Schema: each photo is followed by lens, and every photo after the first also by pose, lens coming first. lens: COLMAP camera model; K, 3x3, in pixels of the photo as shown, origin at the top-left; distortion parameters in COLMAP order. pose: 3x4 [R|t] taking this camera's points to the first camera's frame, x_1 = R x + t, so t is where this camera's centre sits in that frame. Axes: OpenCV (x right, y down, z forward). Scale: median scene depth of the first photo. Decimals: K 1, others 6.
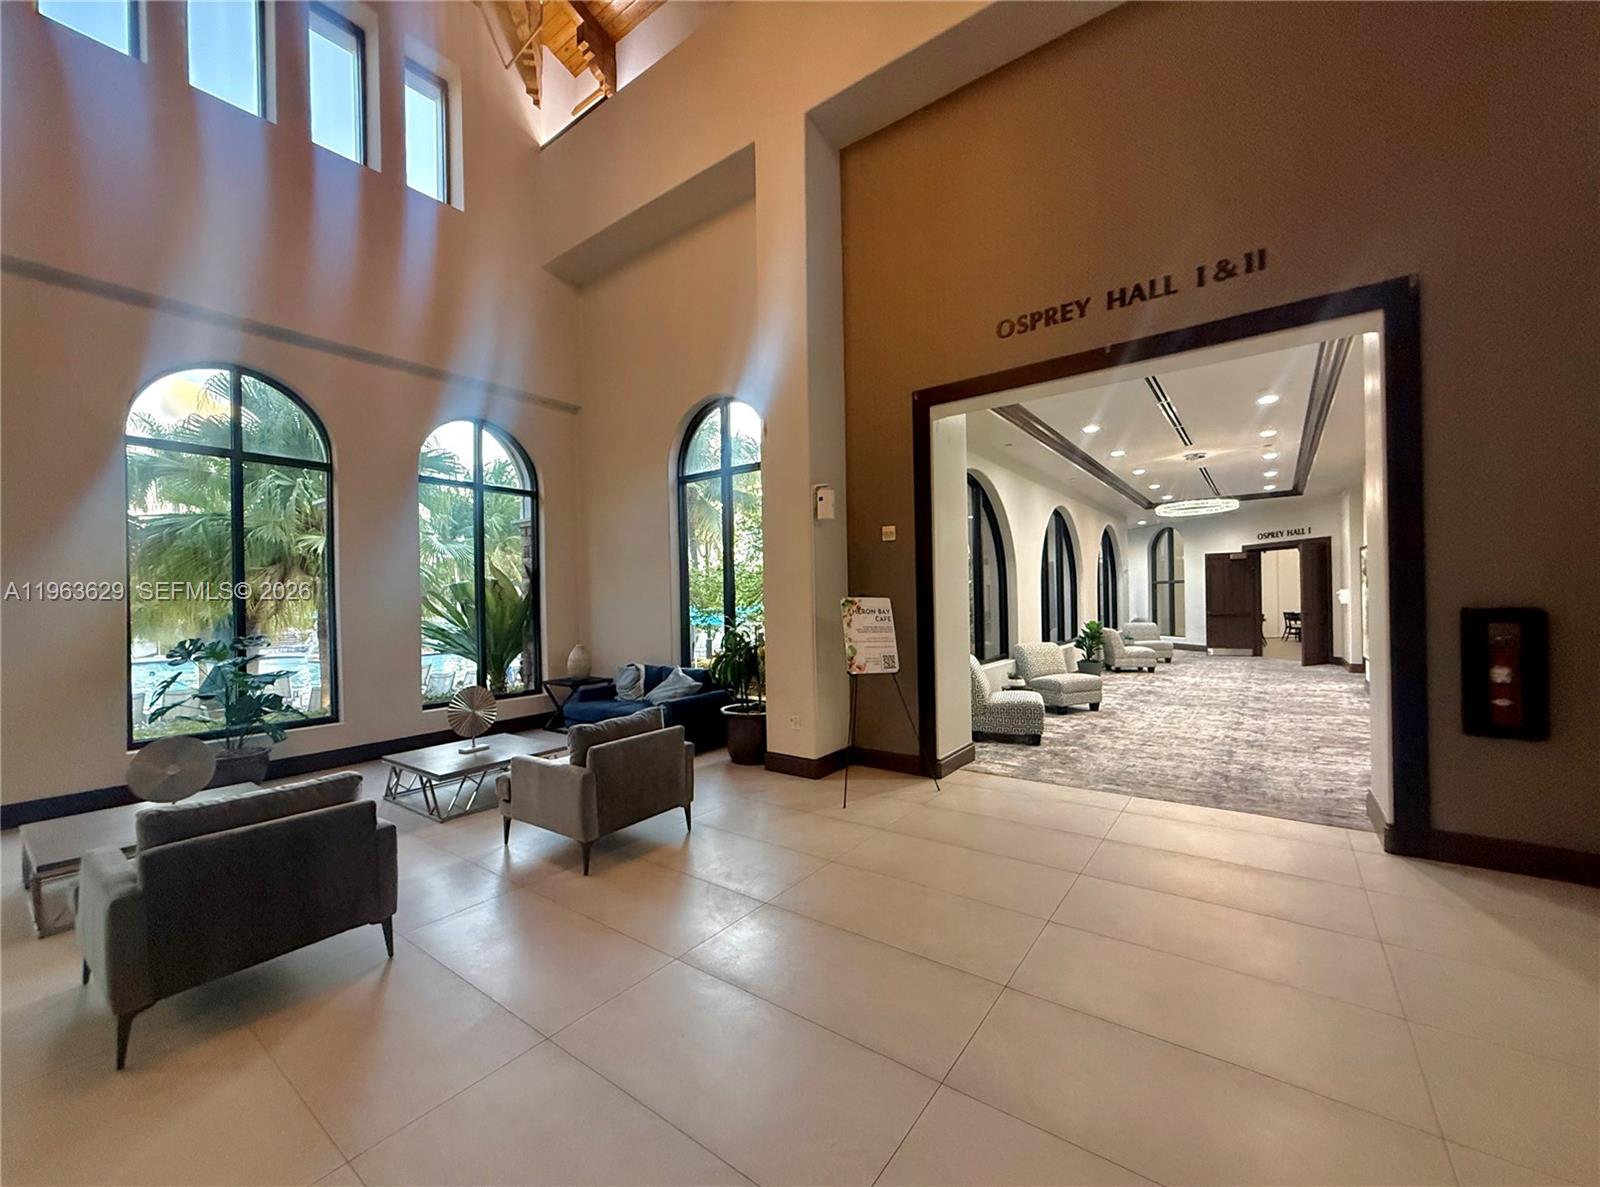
lens RADIAL K [[639.8, 0, 799.9], [0, 639.8, 597.5], [0, 0, 1]] dist [0.001032, 0.000065]
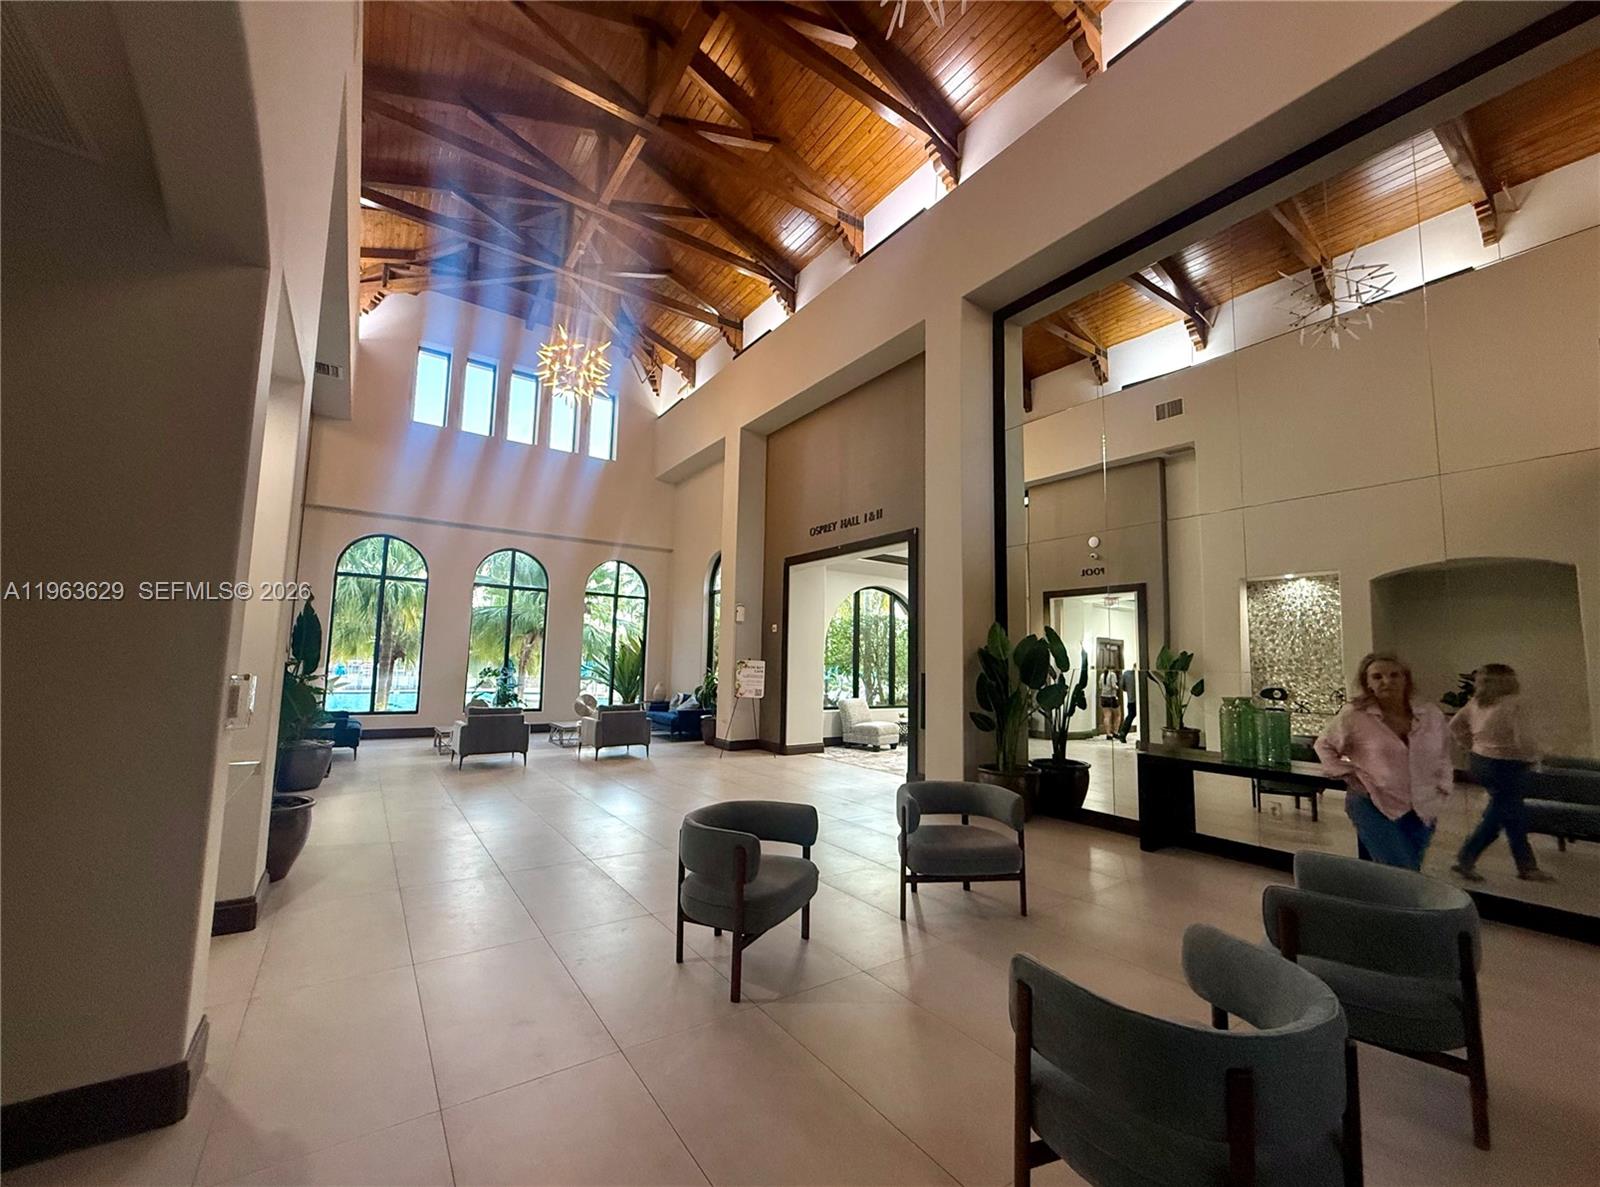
lens RADIAL K [[639.8, 0, 798.8], [0, 639.8, 596.6], [0, 0, 1]] dist [0.001032, 0.000065]
pose [[0.945769, 0.007573, -0.324751, 0.822292], [-0.040759, 0.994594, -0.095508, -0.012948], [0.322272, 0.103565, 0.940965, -0.804127]]
